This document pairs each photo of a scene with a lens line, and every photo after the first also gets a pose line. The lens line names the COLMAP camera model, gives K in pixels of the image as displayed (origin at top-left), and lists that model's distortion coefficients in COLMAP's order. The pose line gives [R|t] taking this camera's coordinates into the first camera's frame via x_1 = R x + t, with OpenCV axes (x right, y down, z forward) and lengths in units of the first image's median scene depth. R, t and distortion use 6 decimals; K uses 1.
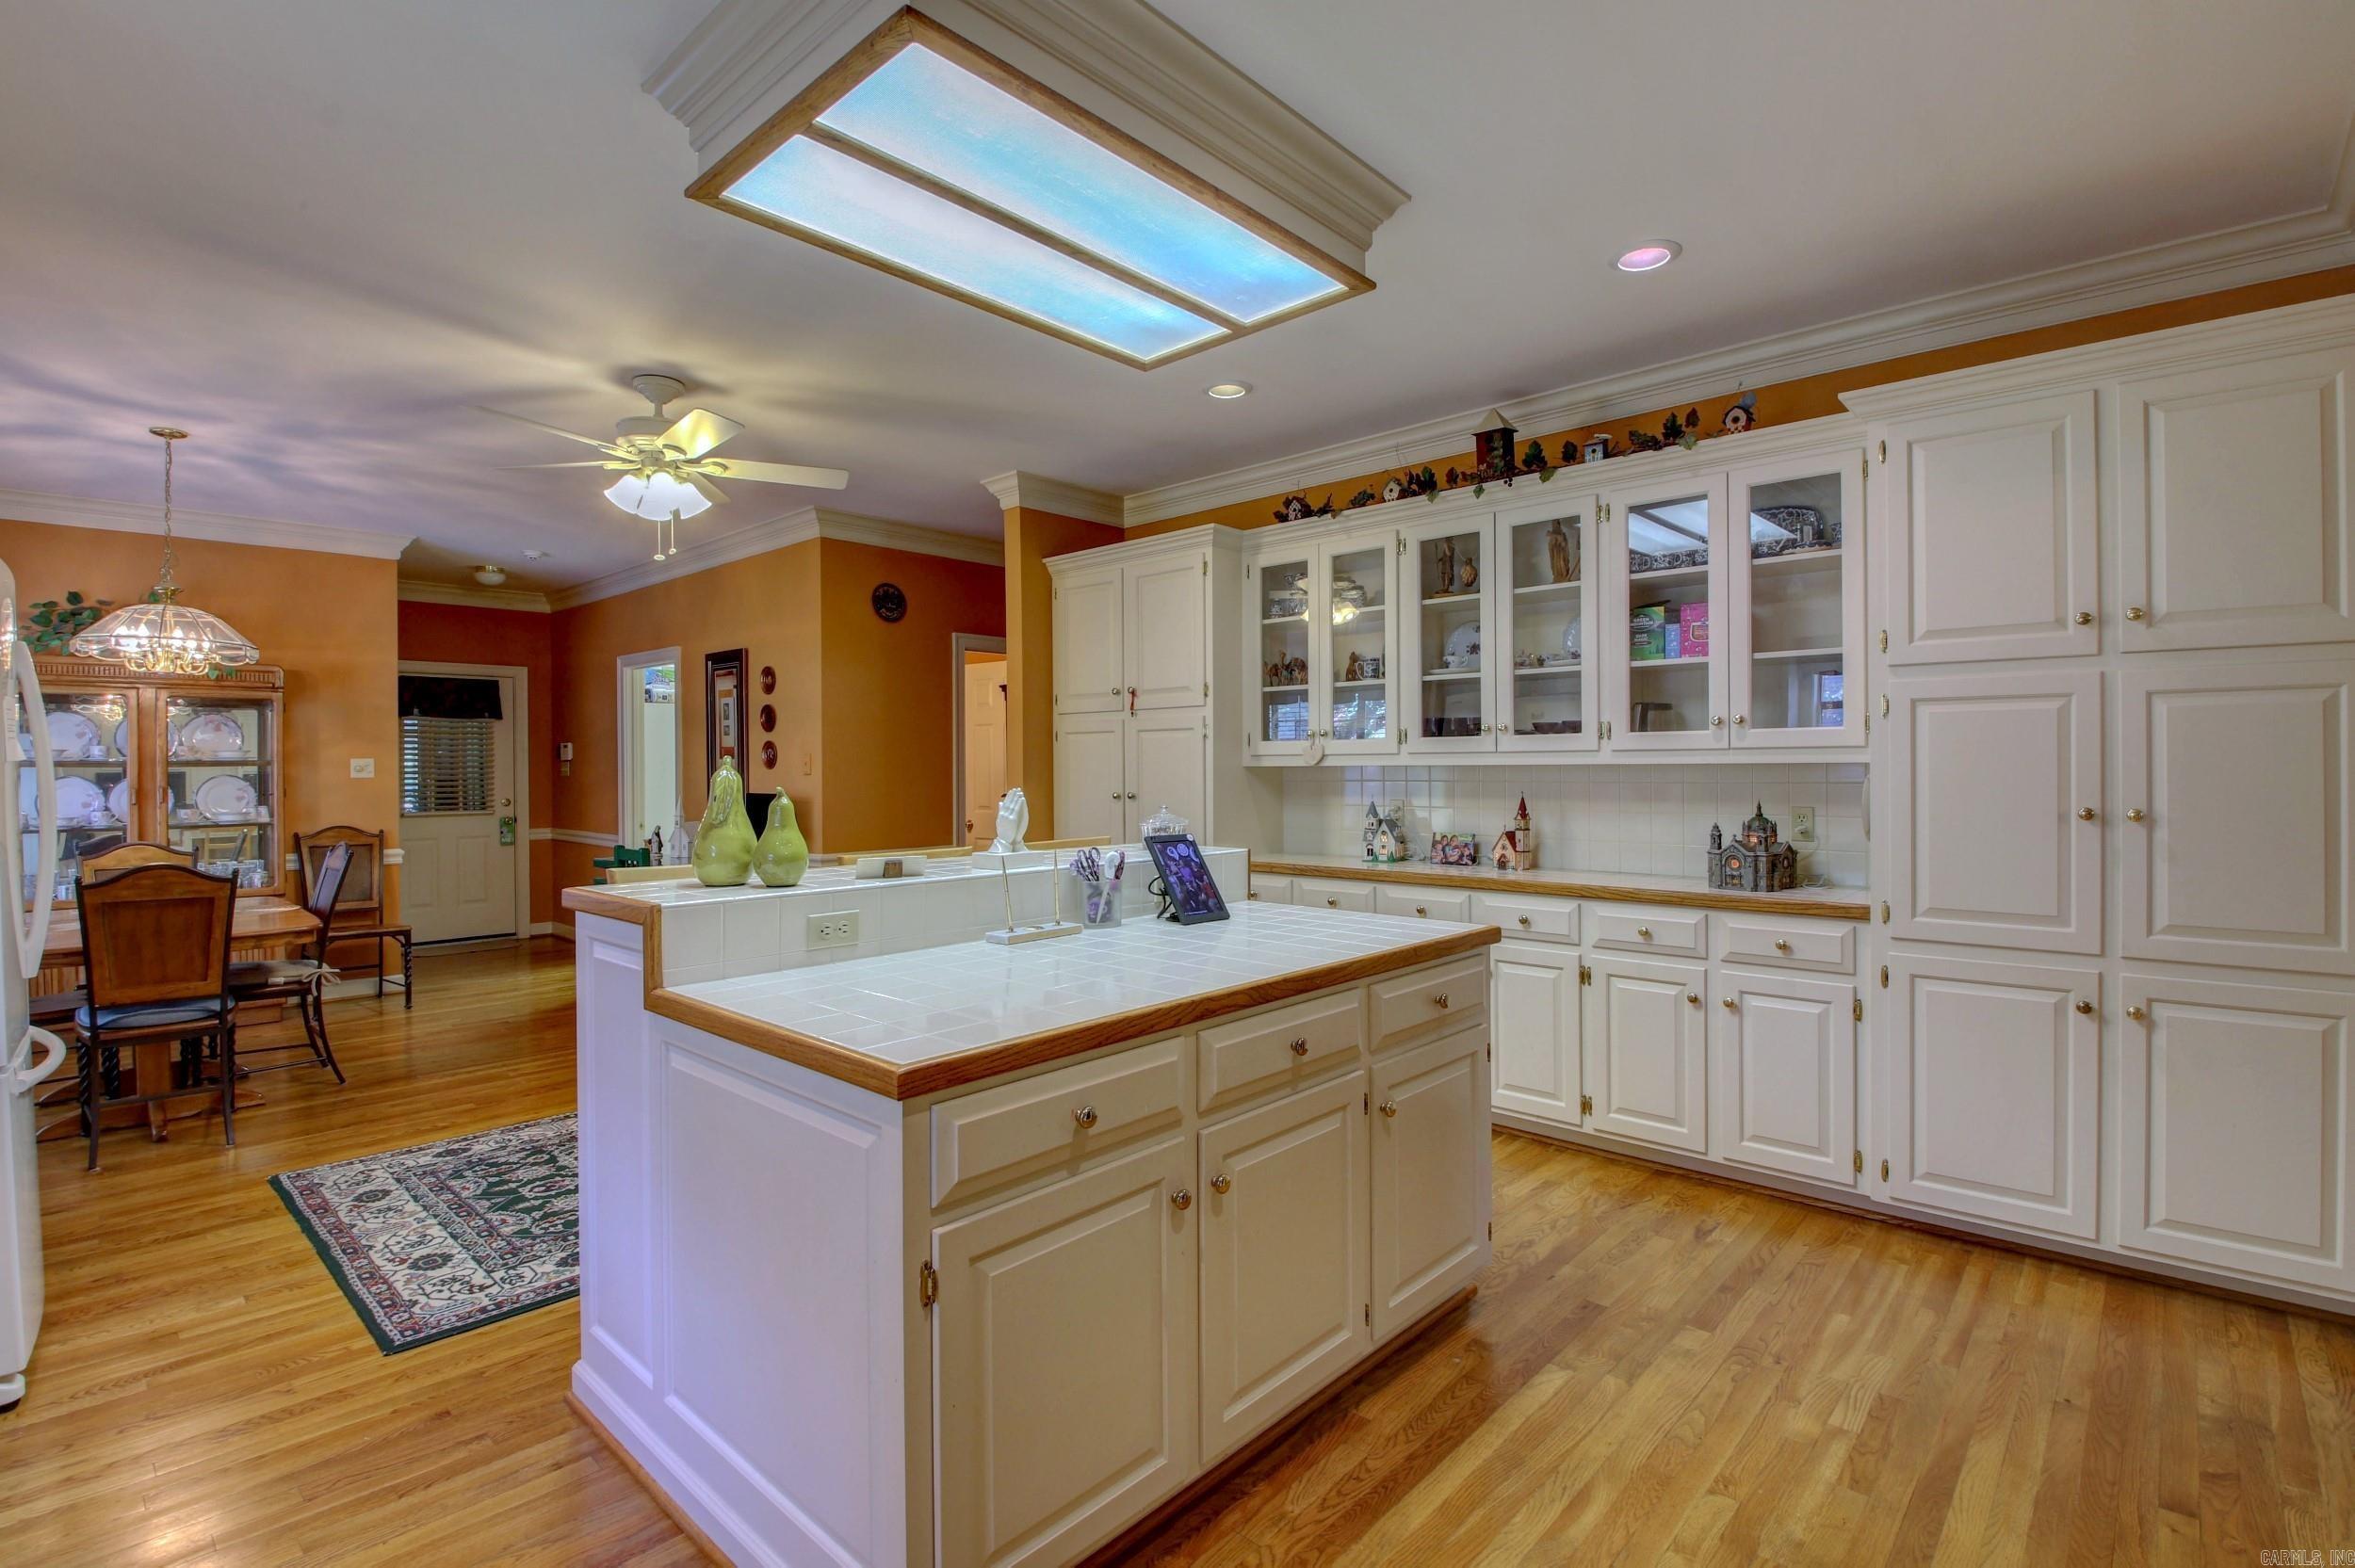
lens RADIAL K [[1086.8, 0, 1176.7], [0, 1086.8, 768.4], [0, 0, 1]] dist [0.020621, -0.034445]
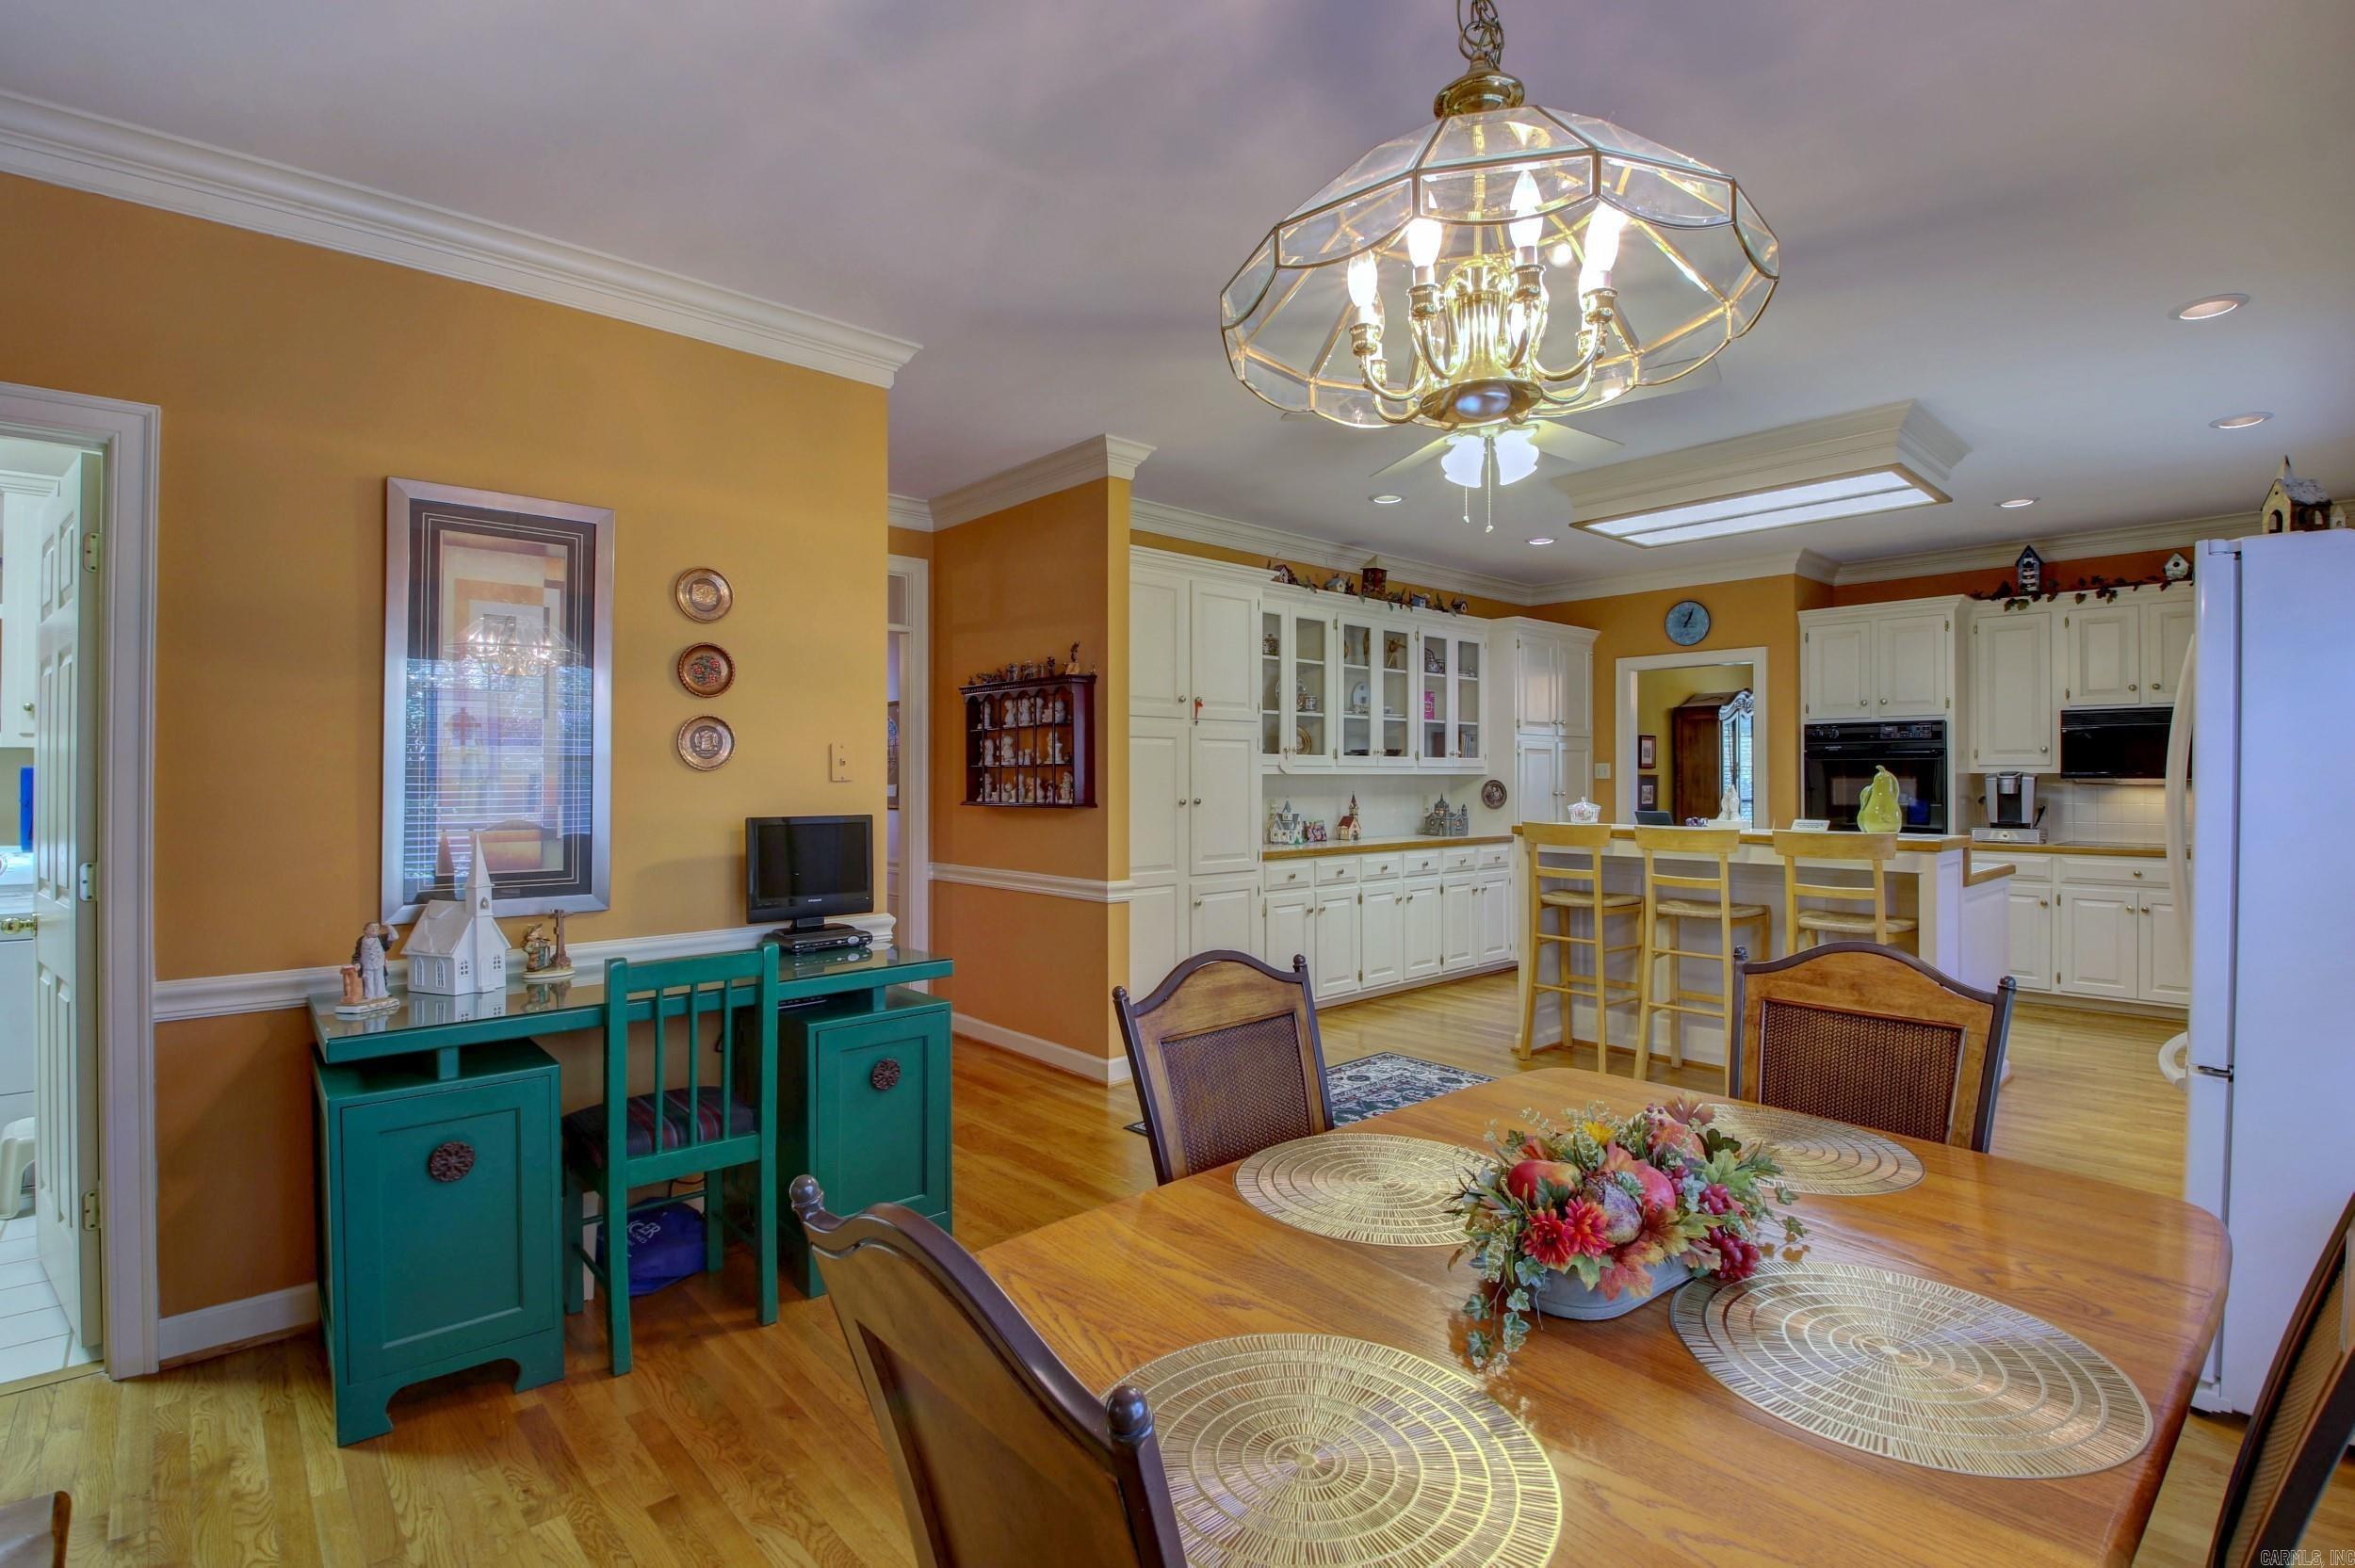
lens RADIAL K [[1086.8, 0, 1176.7], [0, 1086.8, 768.4], [0, 0, 1]] dist [0.020621, -0.034445]
pose [[0.087719, 0.013598, 0.996052, -1.615559], [0.001676, 0.999903, -0.013798, 0.011907], [-0.996144, 0.002880, 0.087688, 1.389358]]
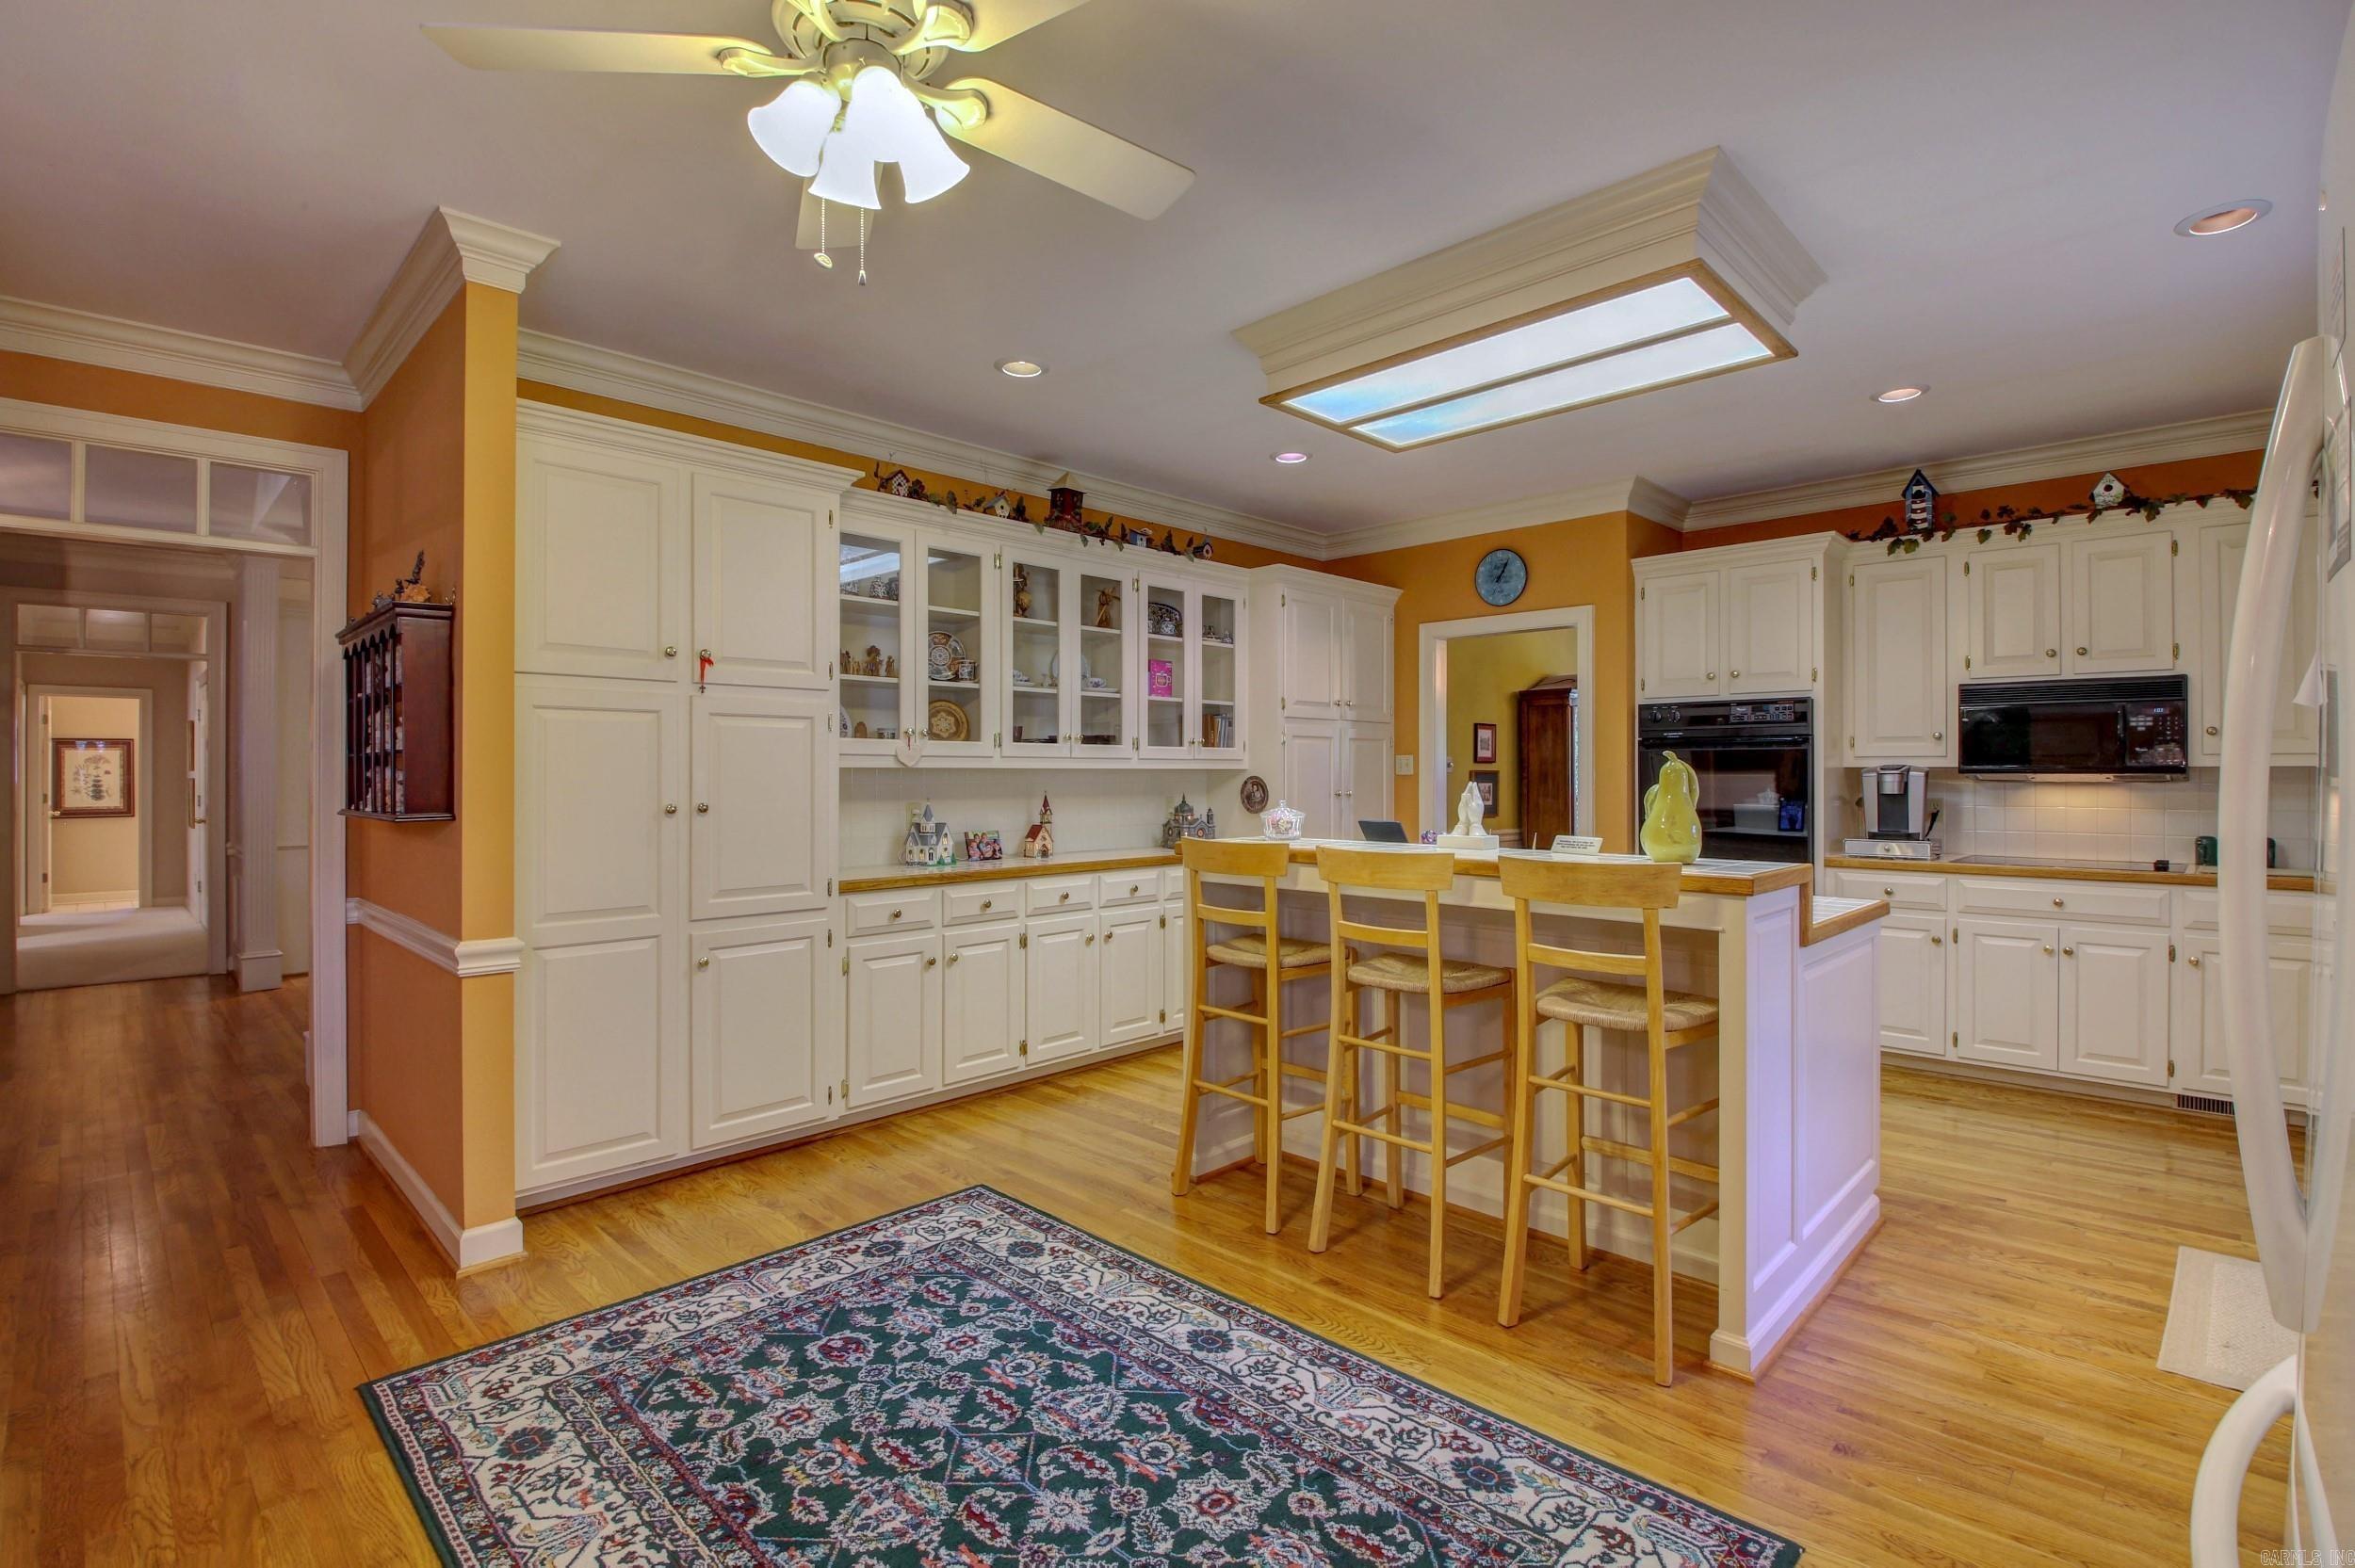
lens RADIAL K [[1086.8, 0, 1176.7], [0, 1086.8, 768.4], [0, 0, 1]] dist [0.020621, -0.034445]
pose [[0.031353, 0.011706, 0.999440, -1.078328], [0.002513, 0.999927, -0.011791, 0.013331], [-0.999505, 0.002882, 0.031321, 1.016125]]
